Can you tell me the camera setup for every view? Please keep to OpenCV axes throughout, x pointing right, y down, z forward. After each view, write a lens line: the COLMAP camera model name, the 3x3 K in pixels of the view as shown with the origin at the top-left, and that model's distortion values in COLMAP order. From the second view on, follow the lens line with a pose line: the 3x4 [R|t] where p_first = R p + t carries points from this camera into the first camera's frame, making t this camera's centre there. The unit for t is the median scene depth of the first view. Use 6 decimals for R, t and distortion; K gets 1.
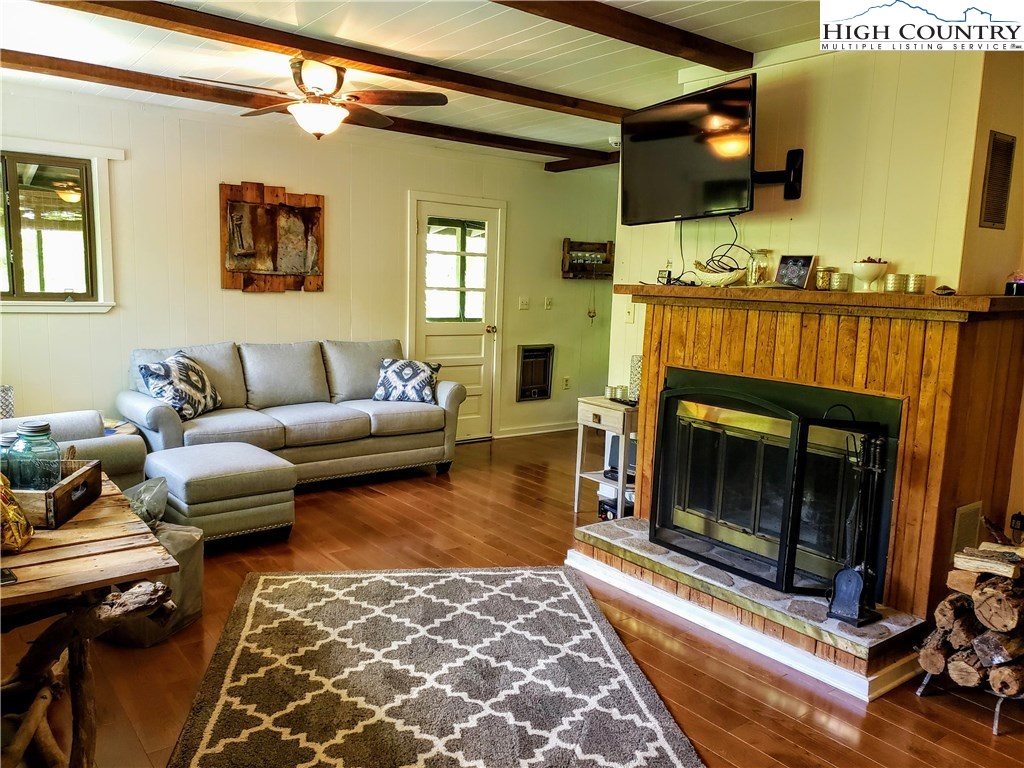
lens RADIAL K [[794.2, 0, 511.6], [0, 794.2, 384.3], [0, 0, 1]] dist [0.053274, -0.023035]
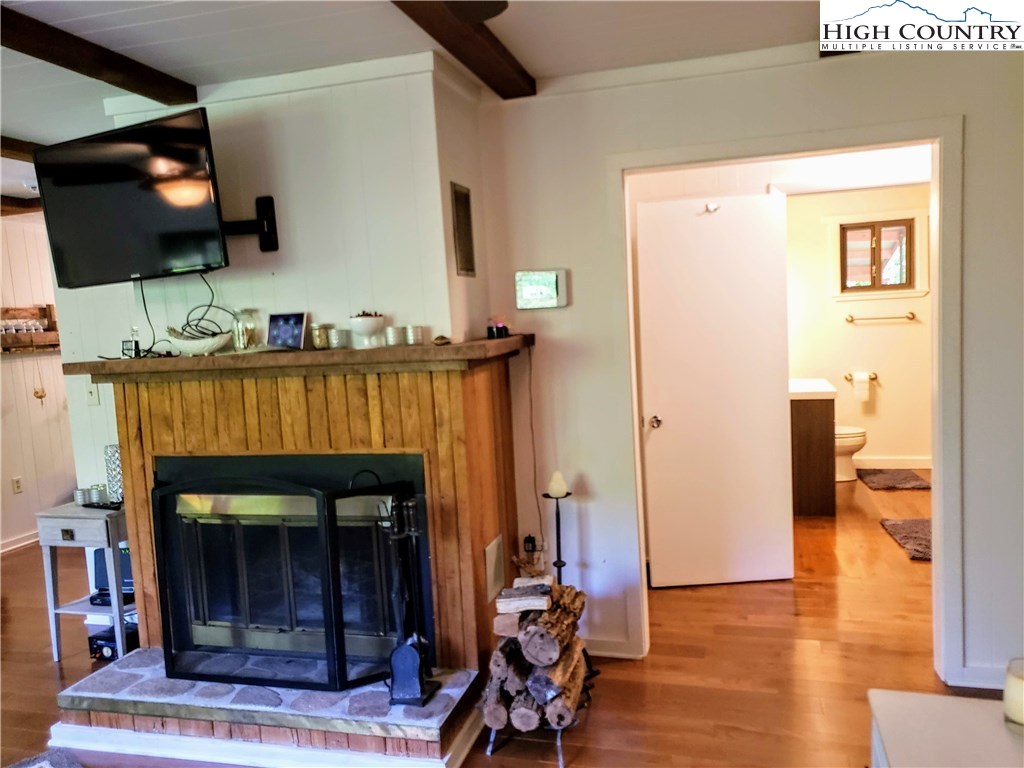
lens RADIAL K [[794.2, 0, 512.2], [0, 794.2, 387.3], [0, 0, 1]] dist [0.053274, -0.023035]
pose [[0.801293, -0.142054, 0.581162, 0.025550], [0.172795, 0.984955, 0.002508, -0.037974], [-0.572775, 0.098412, 0.813784, 0.132223]]
